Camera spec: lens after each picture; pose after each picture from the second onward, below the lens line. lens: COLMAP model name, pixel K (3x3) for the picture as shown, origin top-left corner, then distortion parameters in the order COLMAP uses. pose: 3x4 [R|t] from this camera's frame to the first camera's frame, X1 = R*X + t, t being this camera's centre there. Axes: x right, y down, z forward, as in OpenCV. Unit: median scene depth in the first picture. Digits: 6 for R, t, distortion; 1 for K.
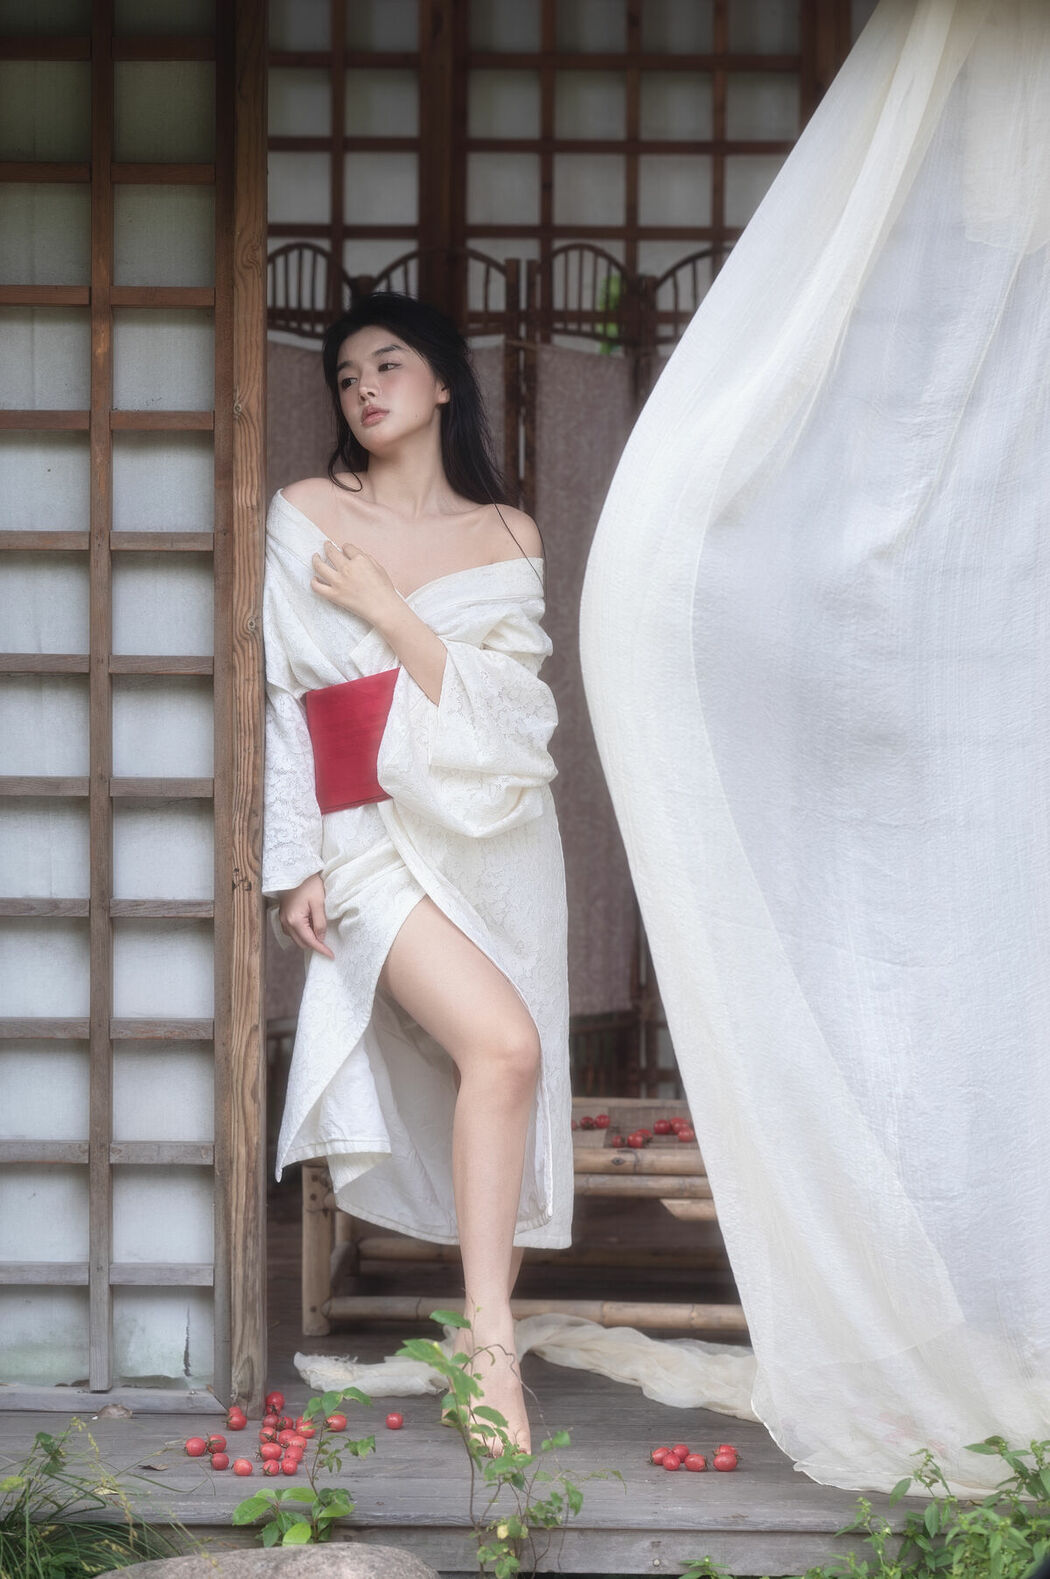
lens RADIAL K [[3740.9, 0, 524.4], [0, 3740.9, 603.2], [0, 0, 1]] dist [0.047547, 0.000000]
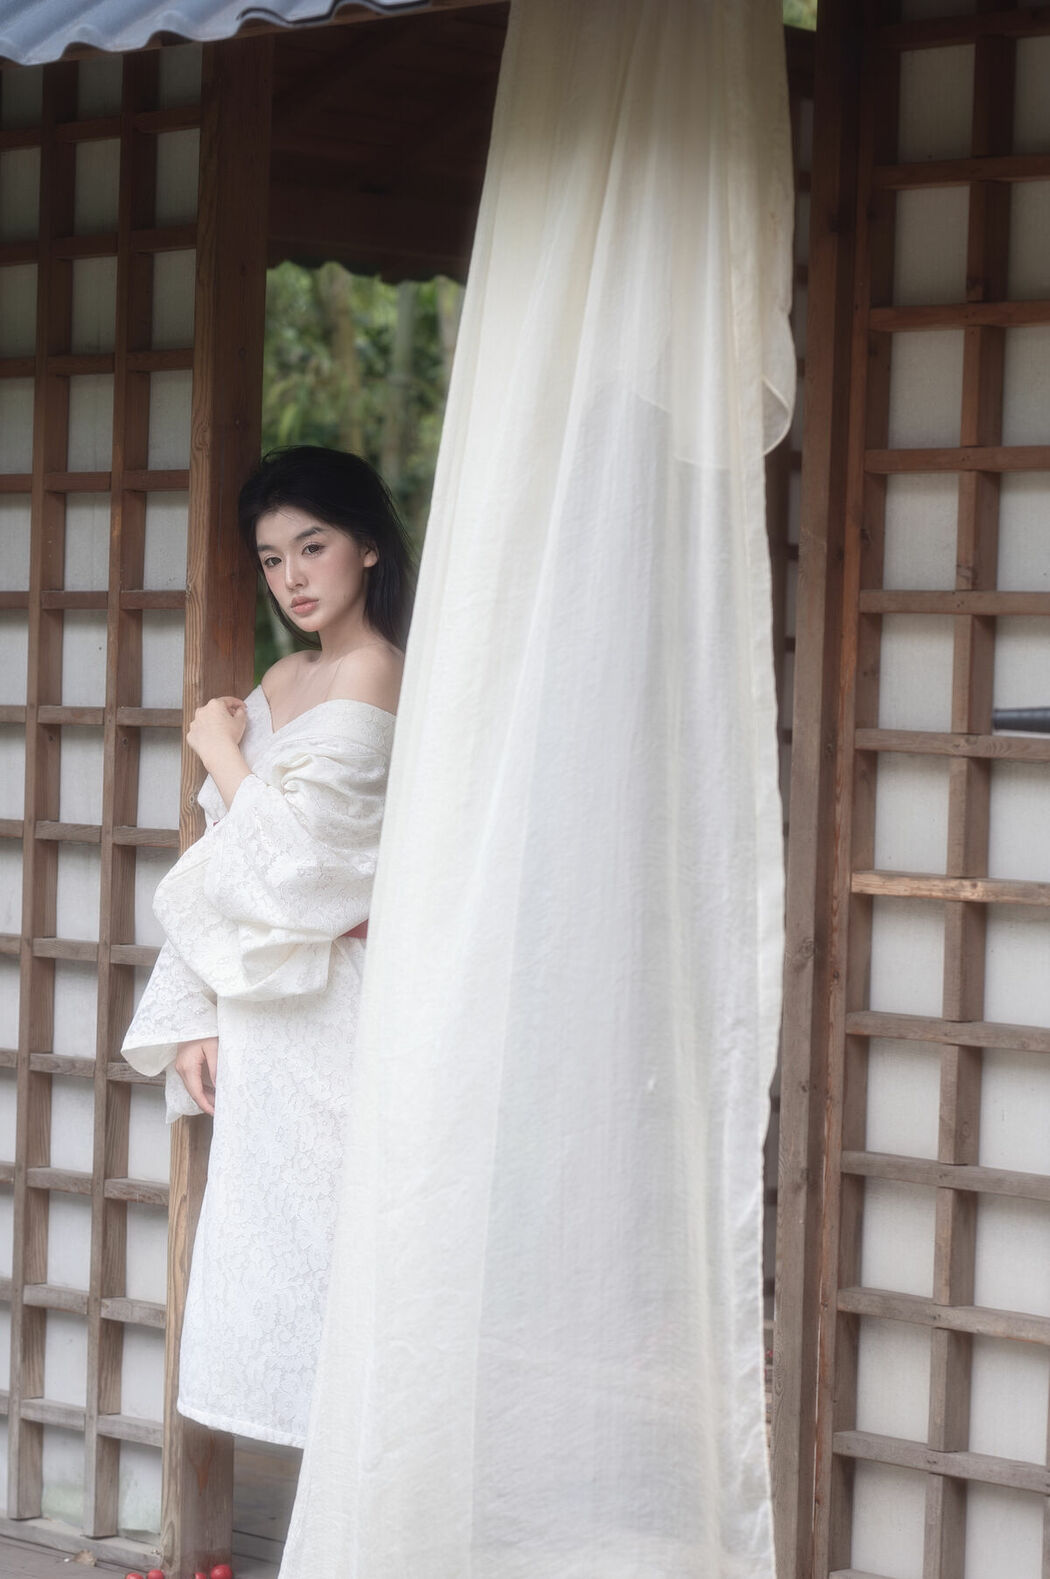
lens RADIAL K [[3740.9, 0, 525.7], [0, 3740.9, 779.5], [0, 0, 1]] dist [0.047547, 0.000000]
pose [[0.755207, 0.012746, -0.655363, 0.655364], [-0.021338, 0.999759, -0.005145, 0.003783], [0.655139, 0.017869, 0.755297, 0.293048]]
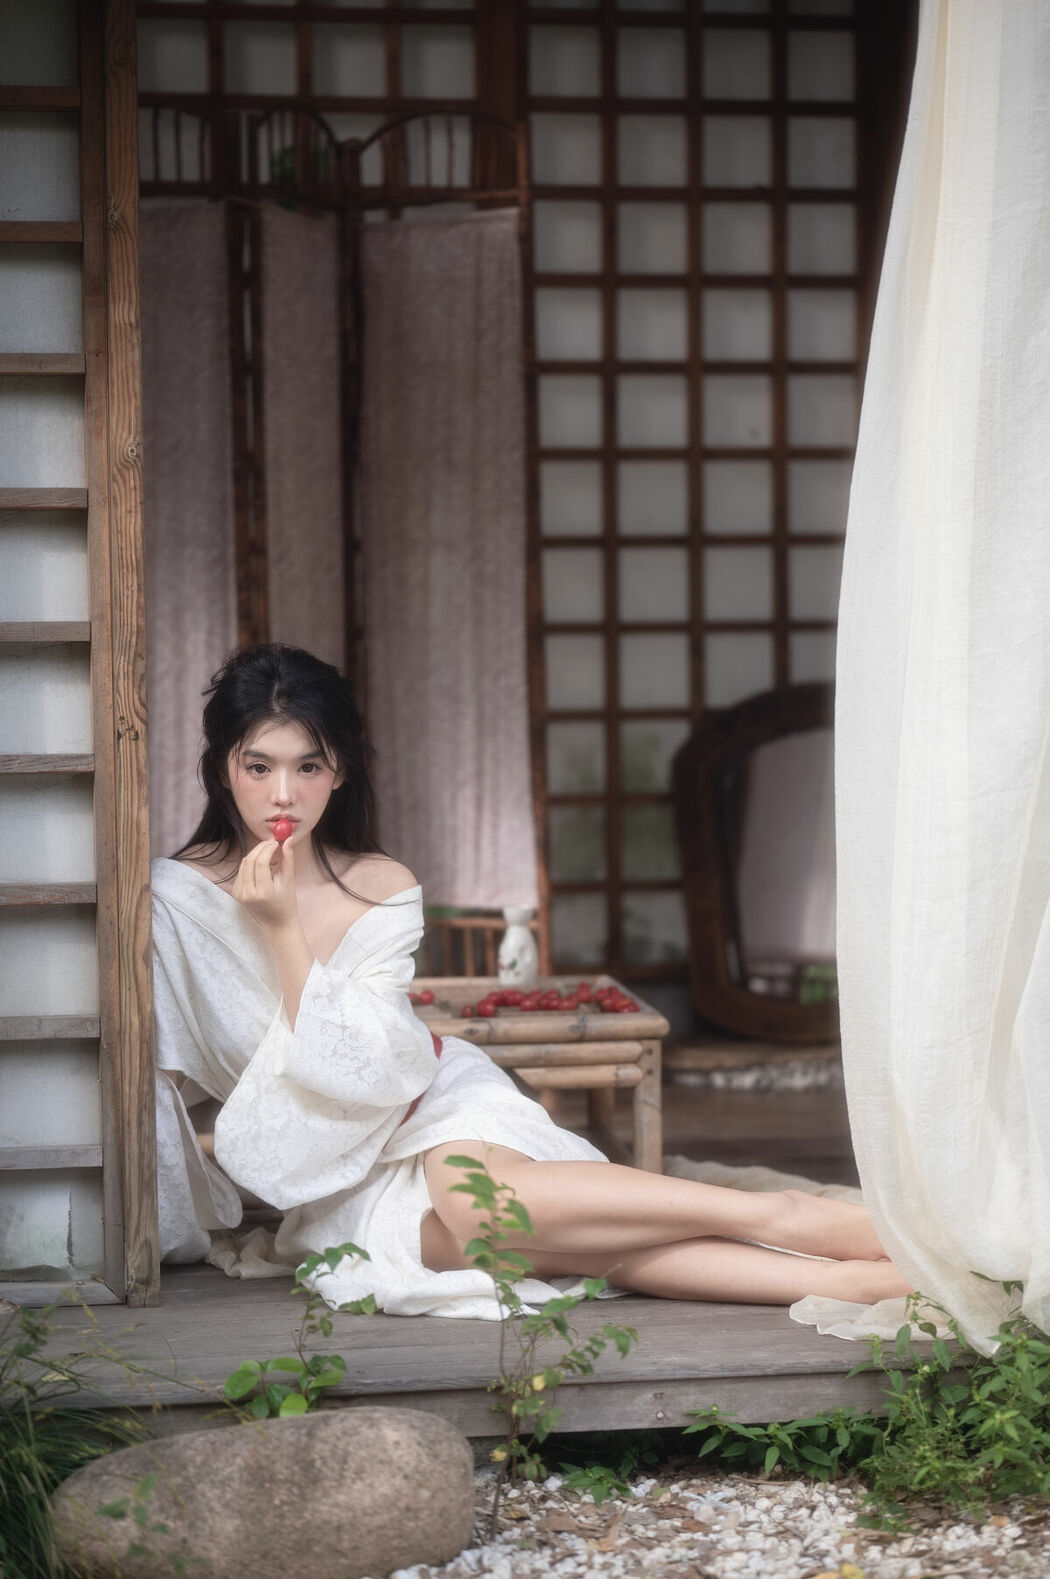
lens RADIAL K [[3740.9, 0, 479.7], [0, 3740.9, 722.9], [0, 0, 1]] dist [0.047547, 0.000000]
pose [[0.980550, -0.021672, 0.195069, -0.169835], [0.016327, 0.999447, 0.028967, 0.046892], [-0.195589, -0.025219, 0.980362, 0.075341]]
